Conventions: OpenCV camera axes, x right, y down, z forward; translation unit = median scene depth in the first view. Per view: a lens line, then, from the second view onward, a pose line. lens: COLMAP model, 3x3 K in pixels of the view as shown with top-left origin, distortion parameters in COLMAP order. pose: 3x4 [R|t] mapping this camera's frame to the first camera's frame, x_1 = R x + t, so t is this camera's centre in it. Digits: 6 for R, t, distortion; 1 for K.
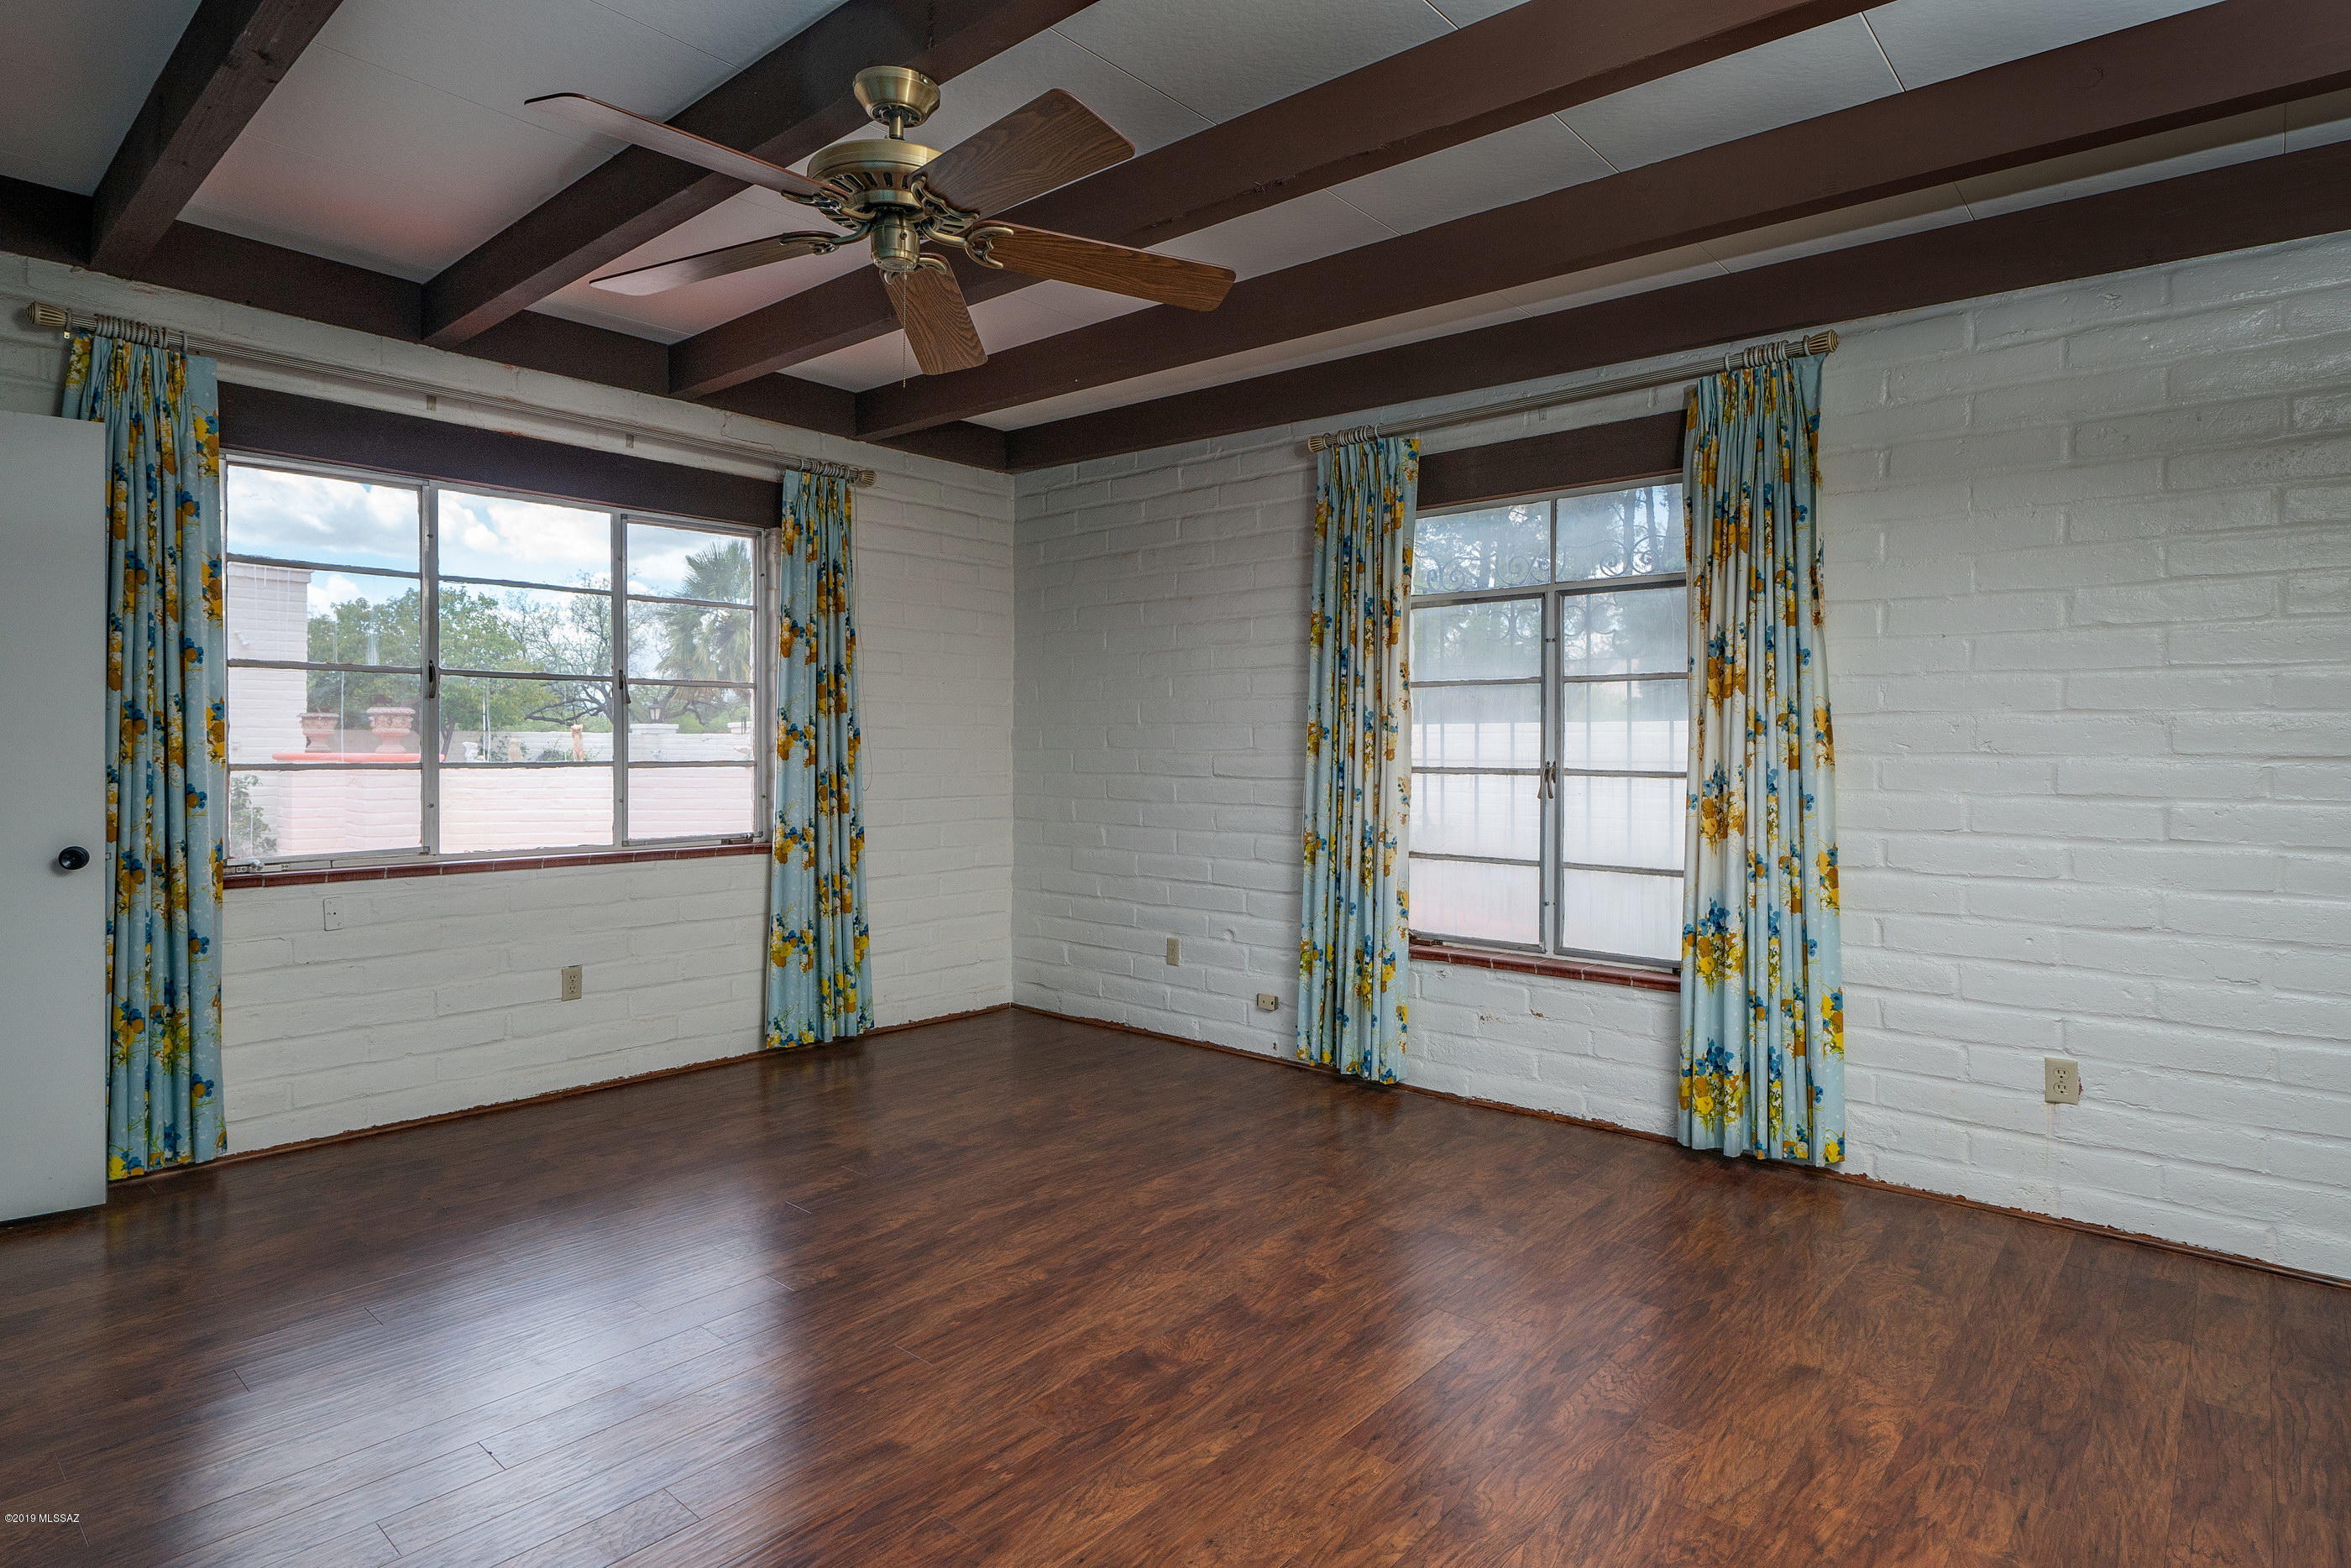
lens RADIAL K [[1248.6, 0, 1176.2], [0, 1248.6, 773.5], [0, 0, 1]] dist [-0.000046, 0.000272]
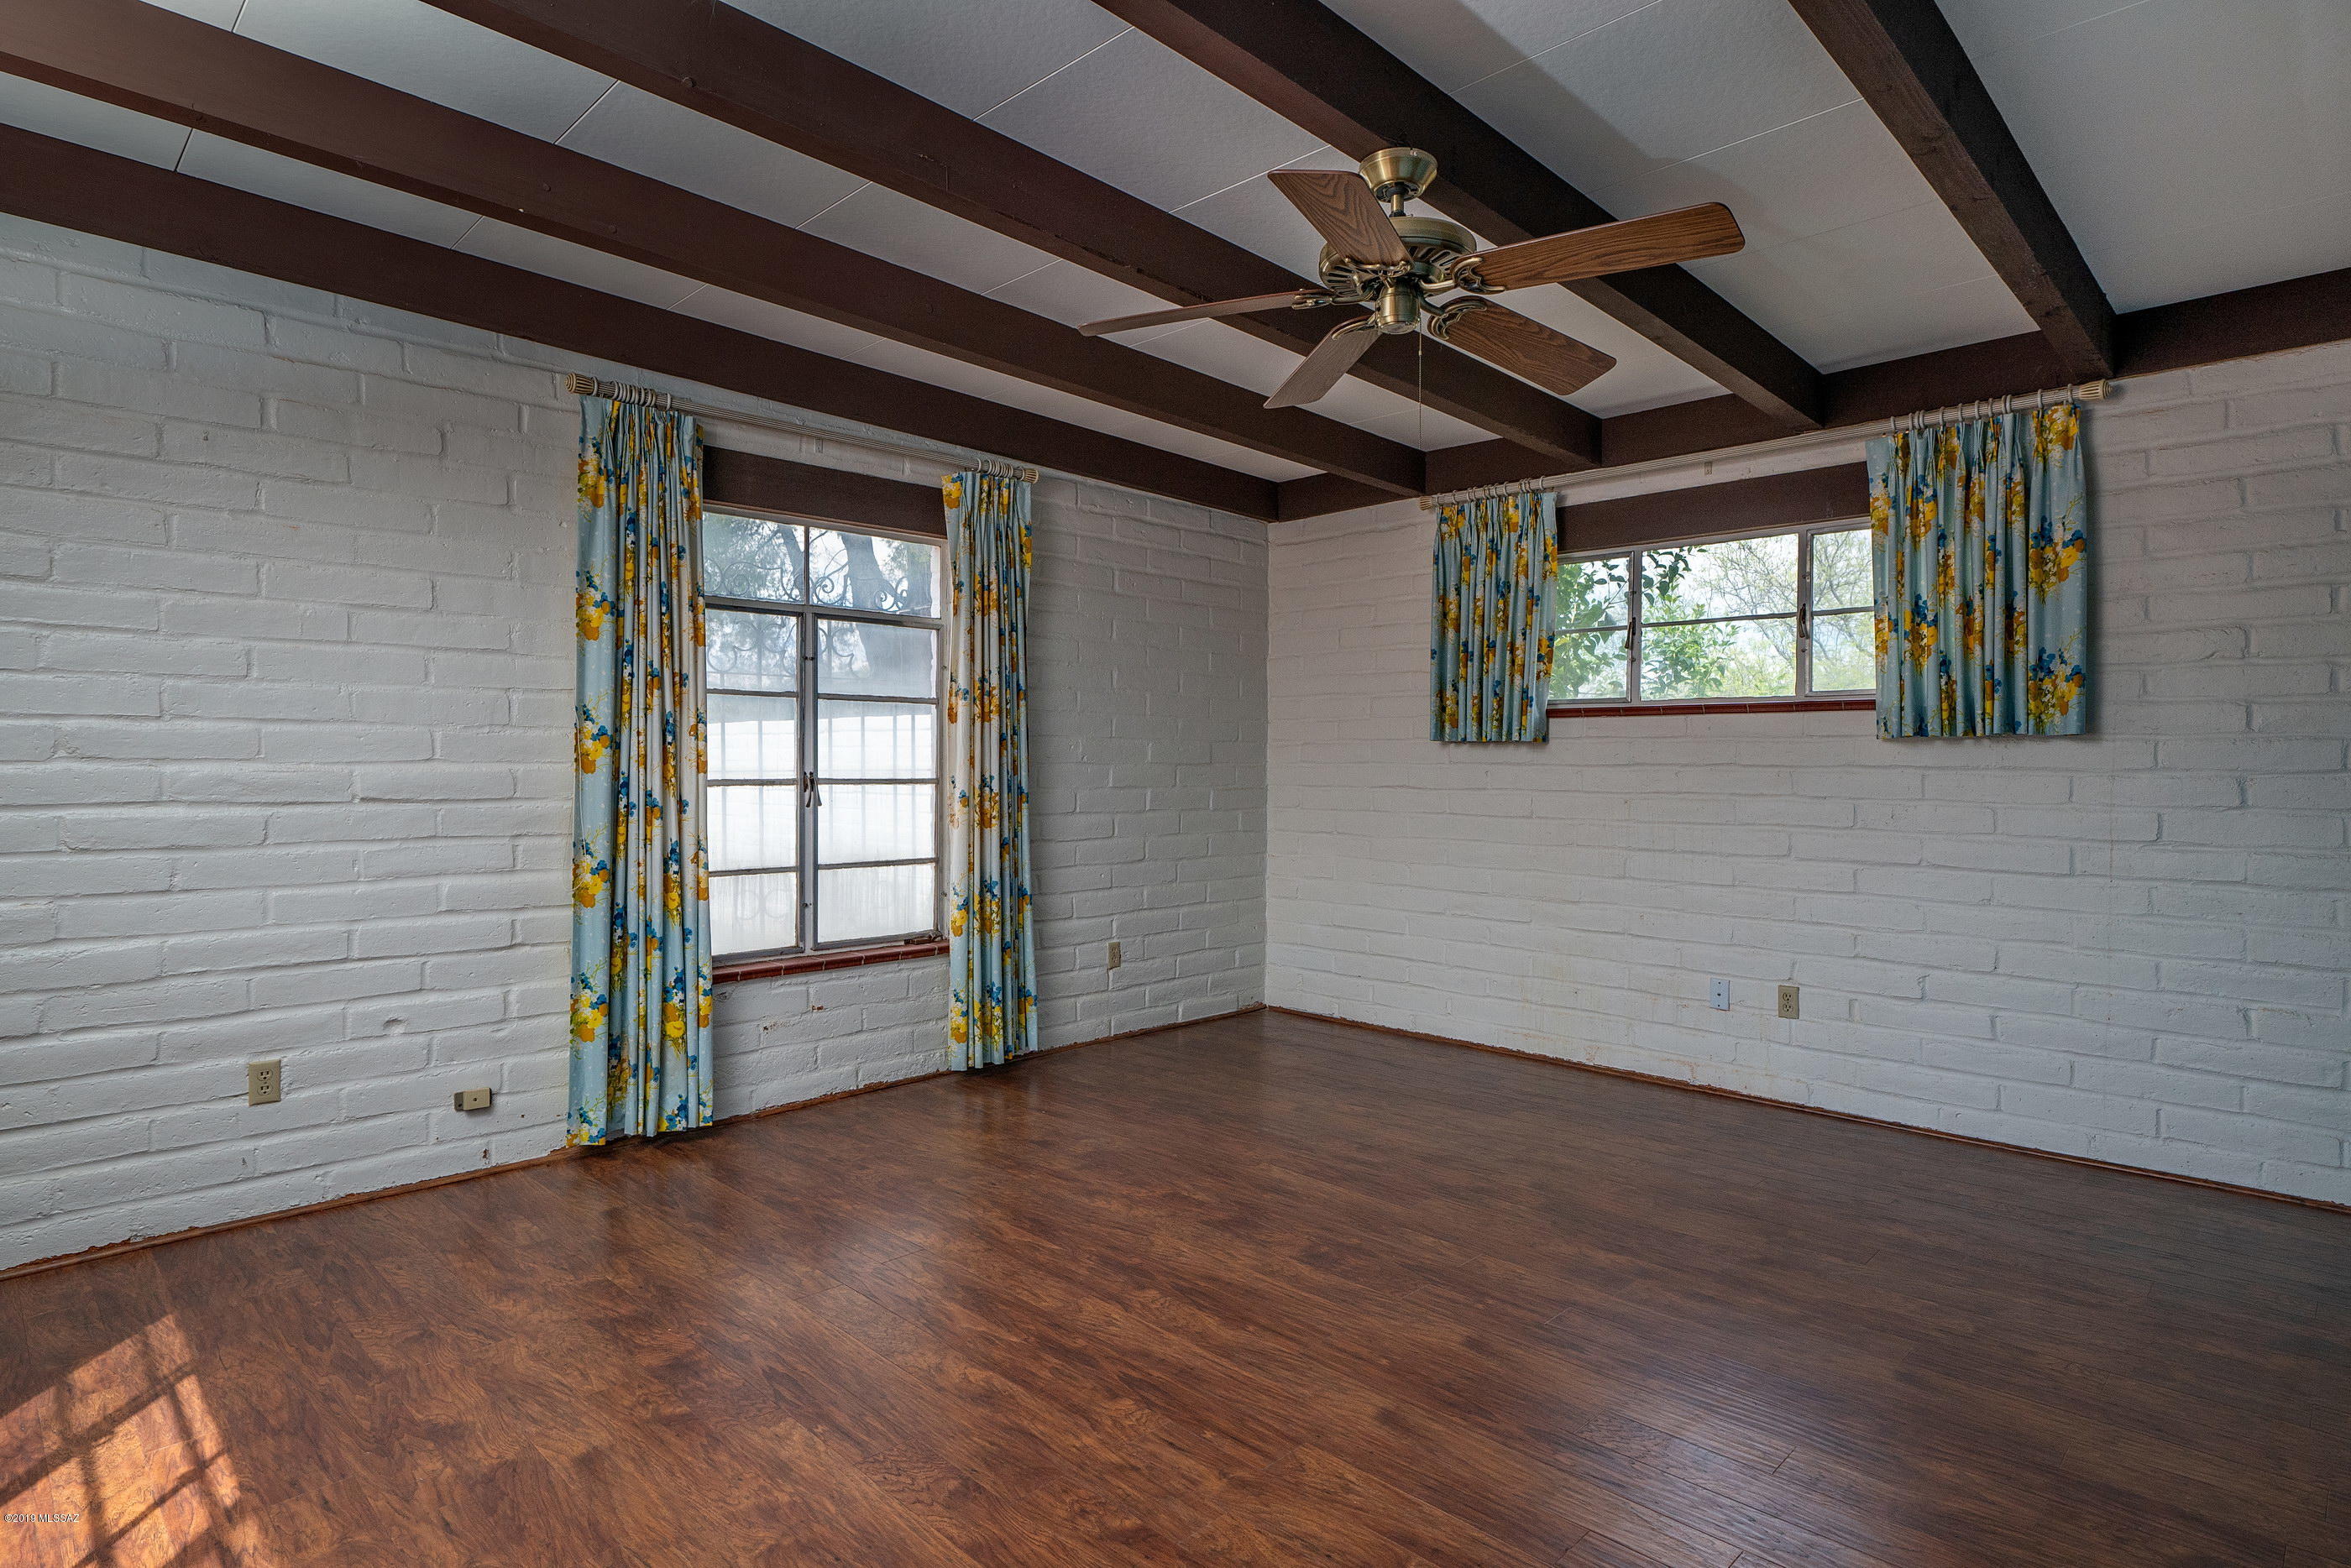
lens RADIAL K [[1233.0, 0, 1175.5], [0, 1233.0, 784.0], [0, 0, 1]] dist [-0.003704, -0.000378]
pose [[0.059334, -0.022612, 0.997982, -0.872592], [0.017579, 0.999612, 0.021604, -0.019320], [-0.998083, 0.016261, 0.059708, 0.739442]]
